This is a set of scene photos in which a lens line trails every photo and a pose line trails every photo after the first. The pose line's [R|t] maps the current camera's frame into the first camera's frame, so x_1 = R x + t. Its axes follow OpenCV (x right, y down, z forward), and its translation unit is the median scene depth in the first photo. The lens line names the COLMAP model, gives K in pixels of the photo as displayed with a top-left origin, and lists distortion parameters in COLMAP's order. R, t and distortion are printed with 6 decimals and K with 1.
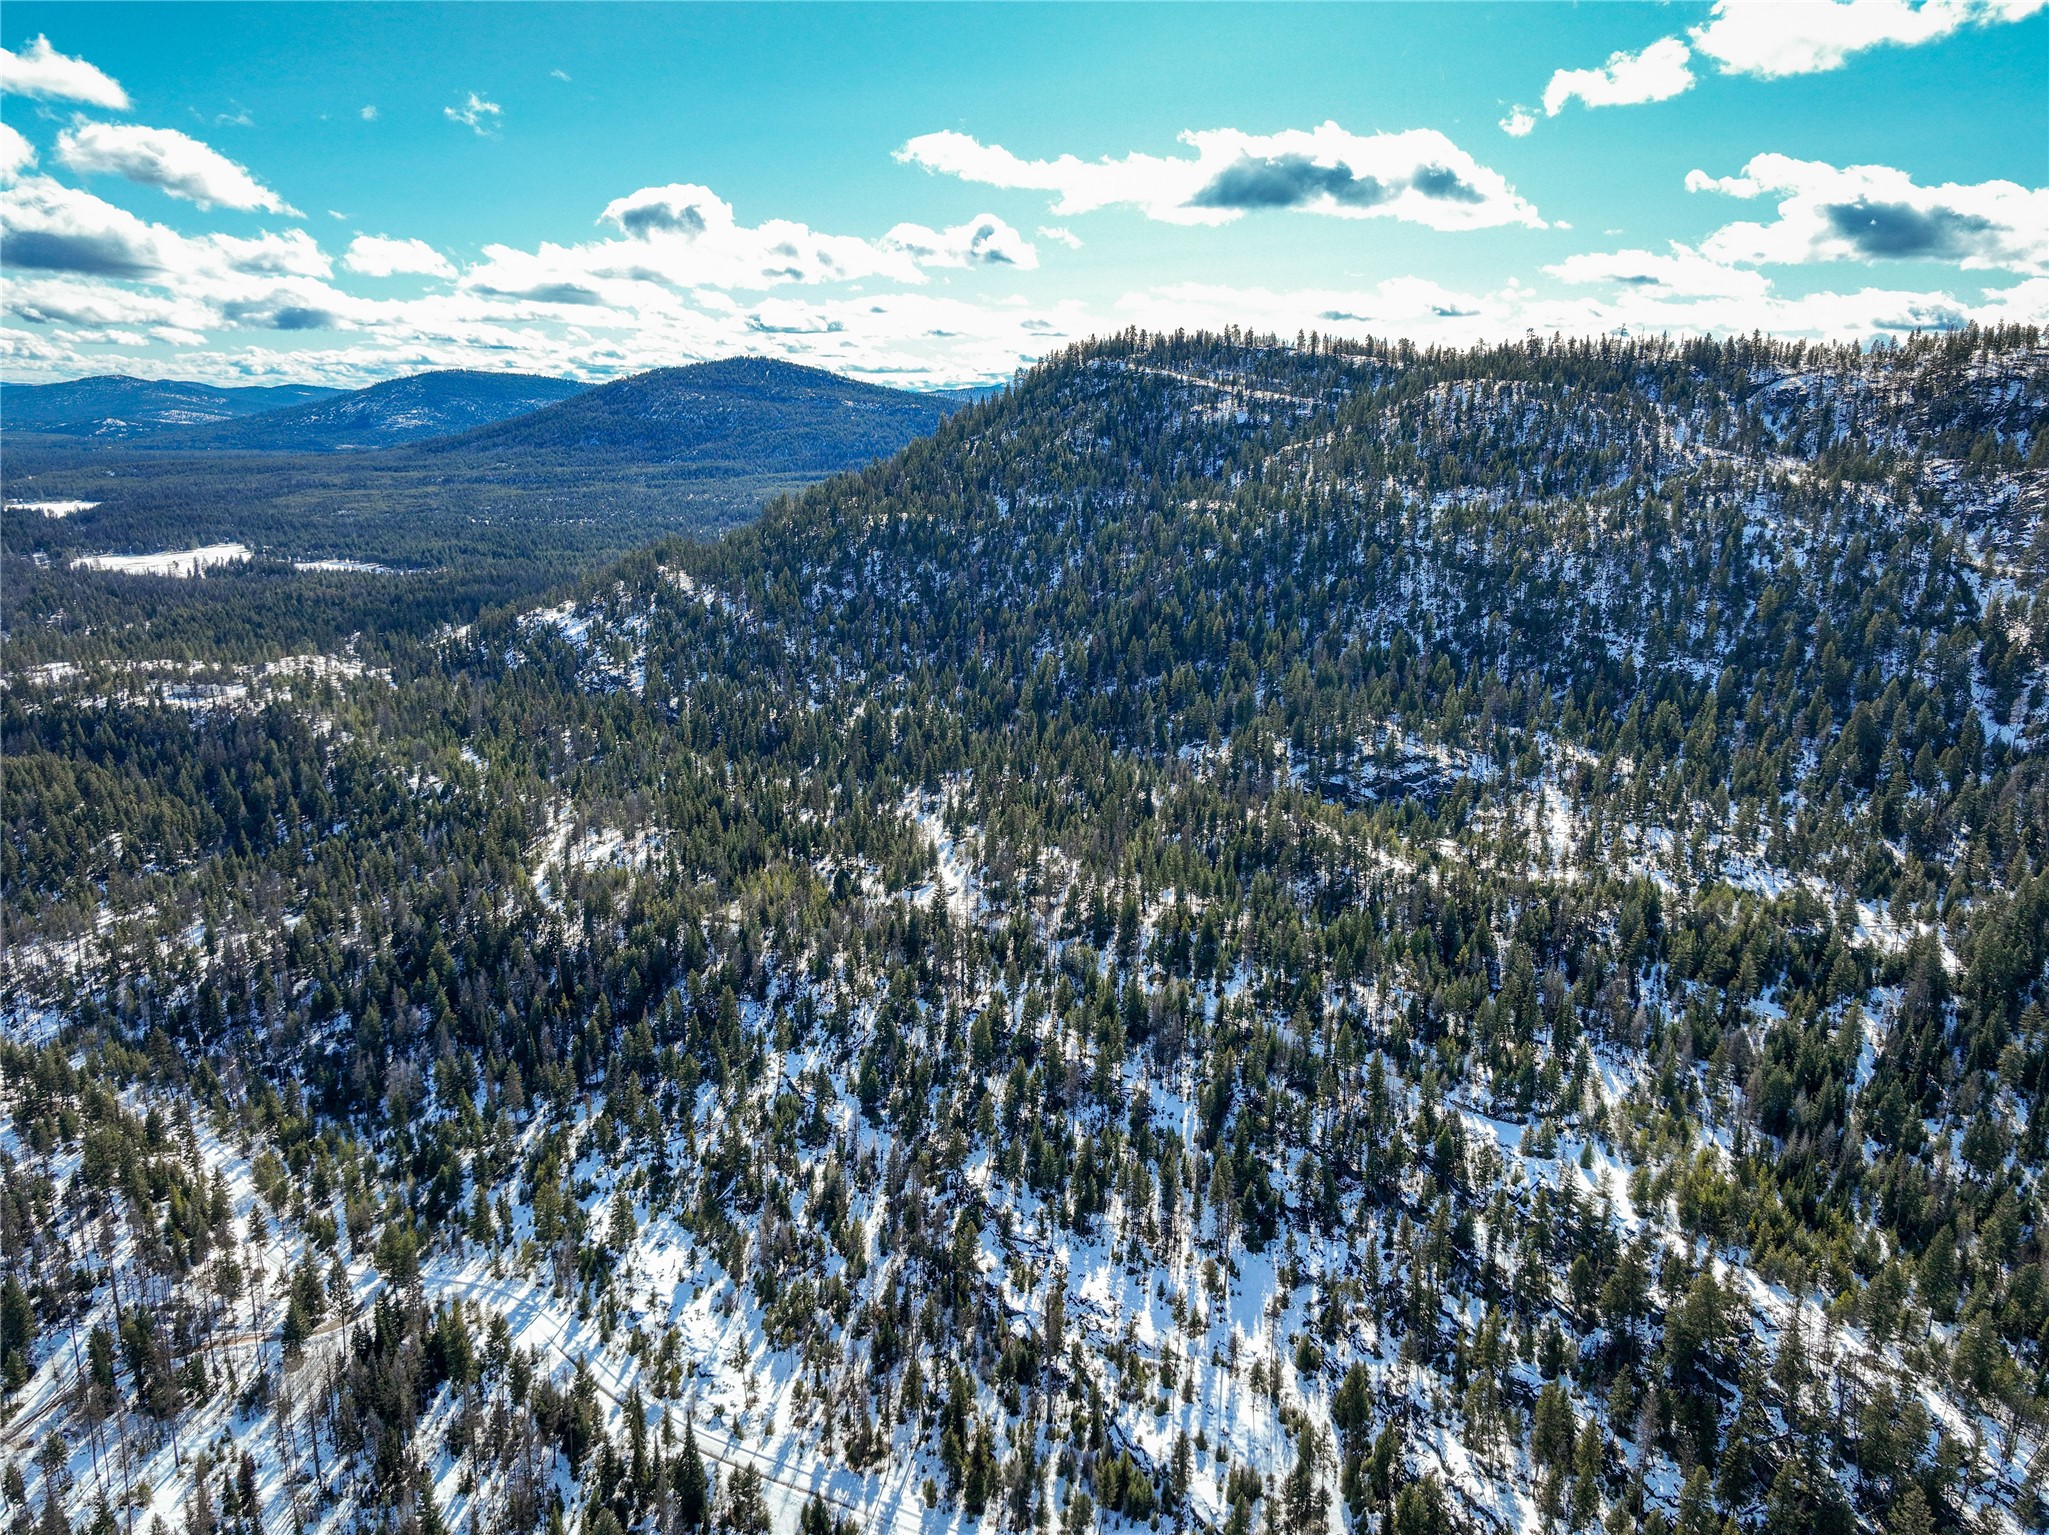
lens RADIAL K [[1442.3, 0, 1023.2], [0, 1442.3, 759.1], [0, 0, 1]] dist [0.002730, 0.000283]
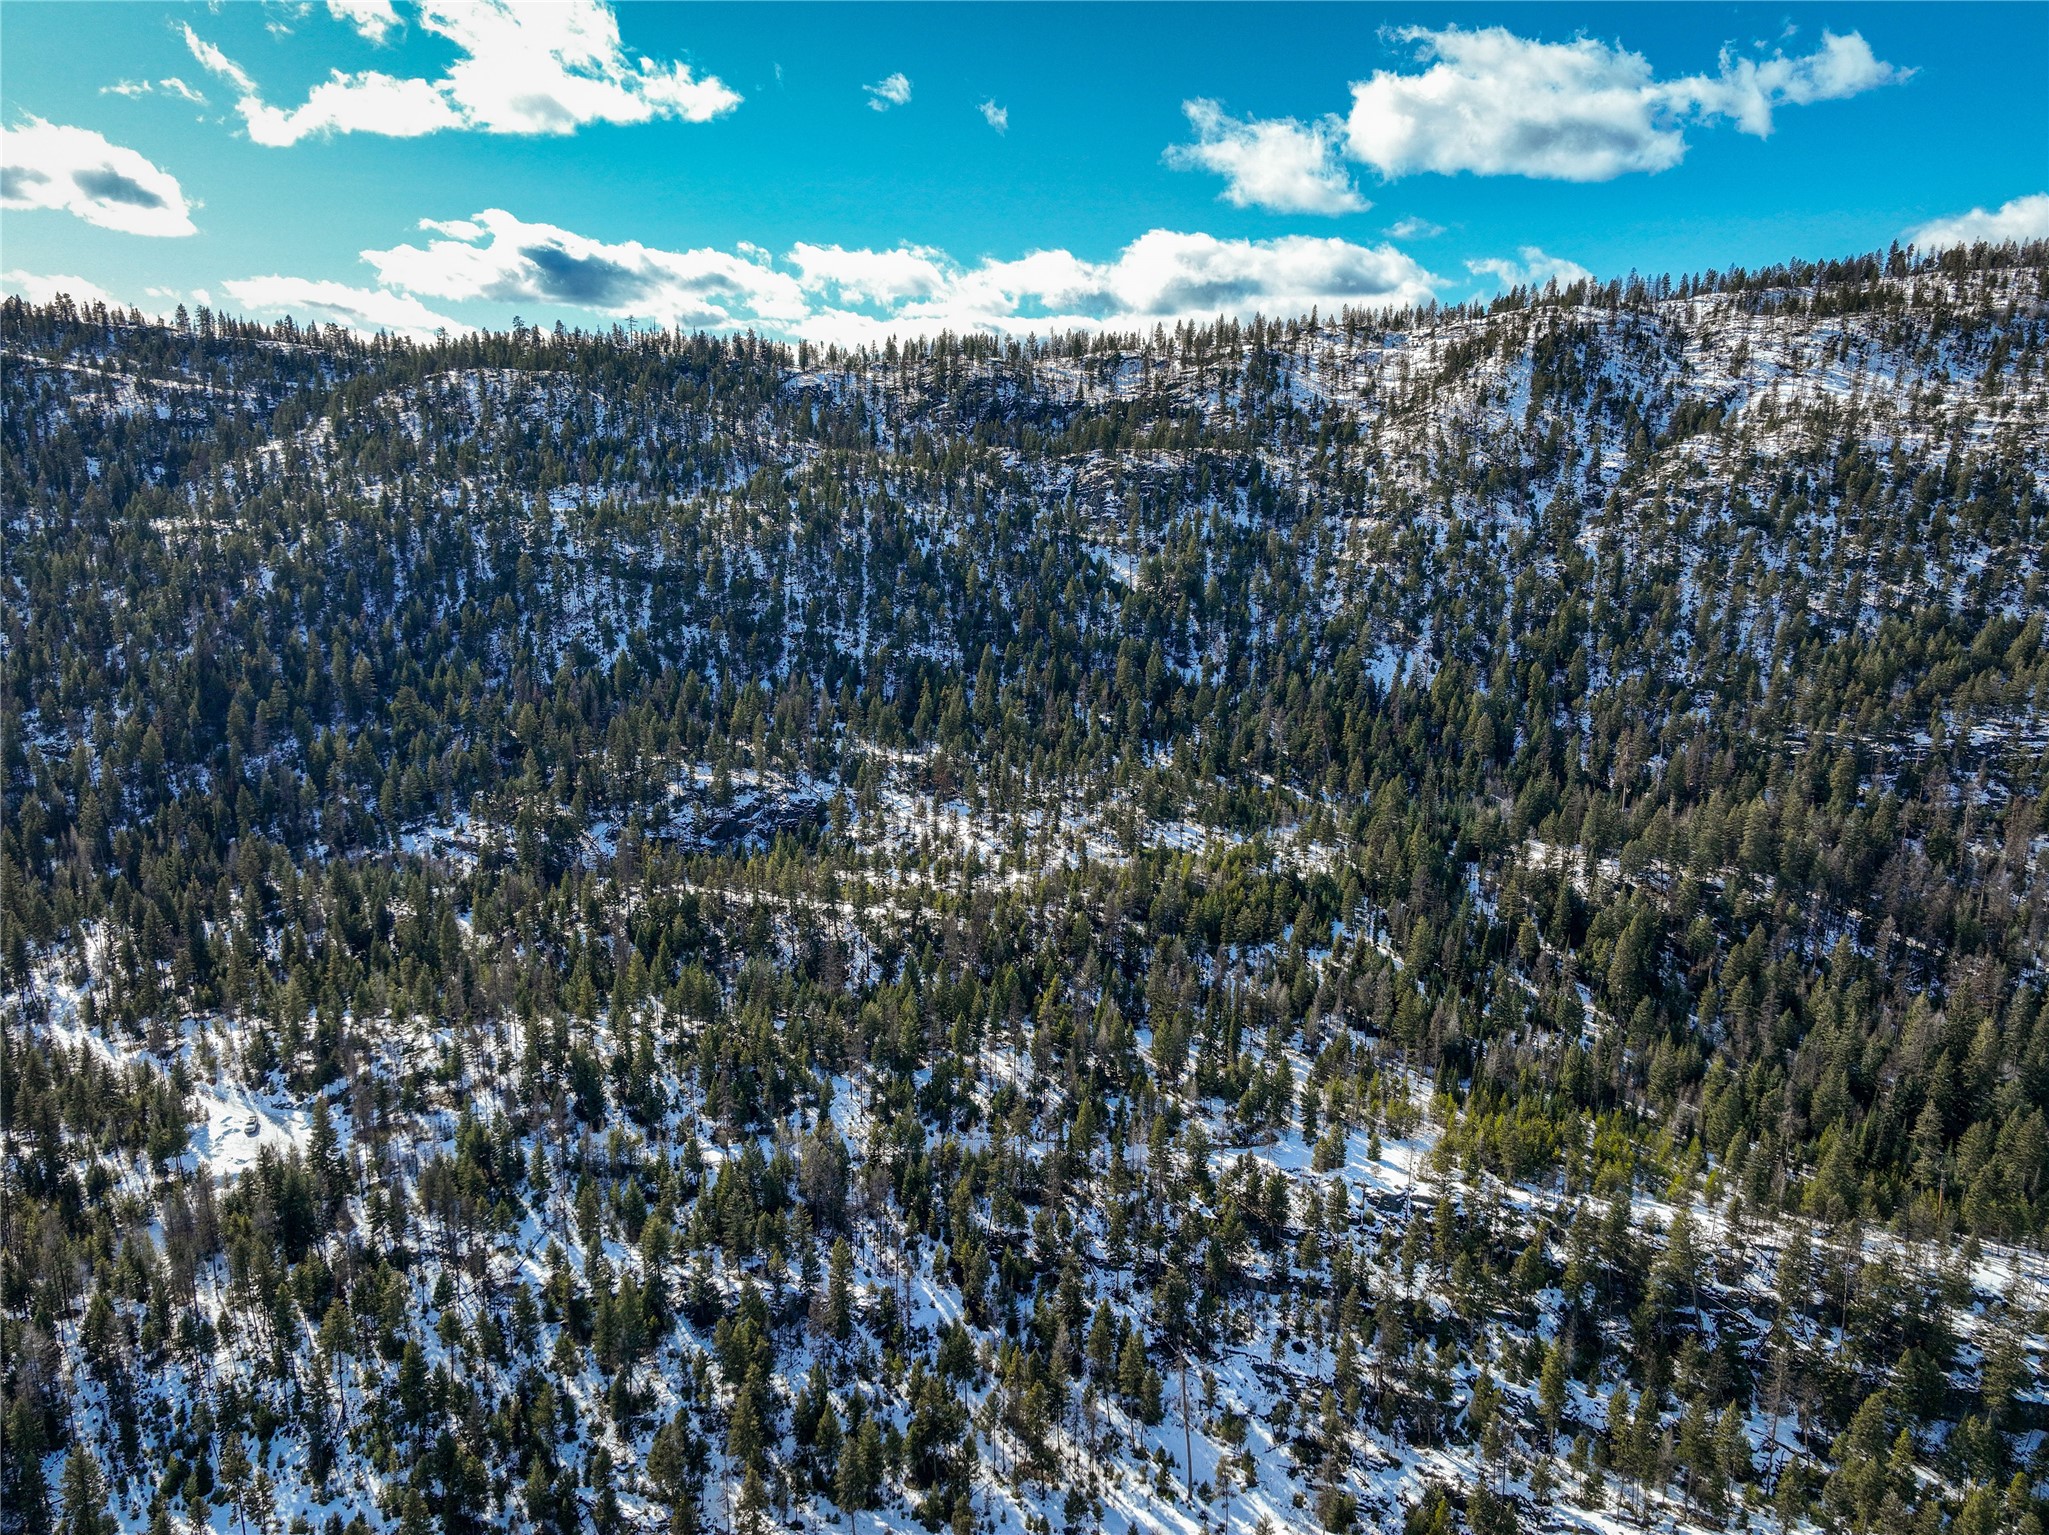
lens RADIAL K [[1441.5, 0, 1024.5], [0, 1441.5, 767.5], [0, 0, 1]] dist [0.000474, 0.006304]
pose [[0.669019, -0.164450, 0.724824, -0.208597], [0.173826, 0.982789, 0.062535, -0.033709], [-0.722632, 0.084157, 0.686090, 0.265552]]
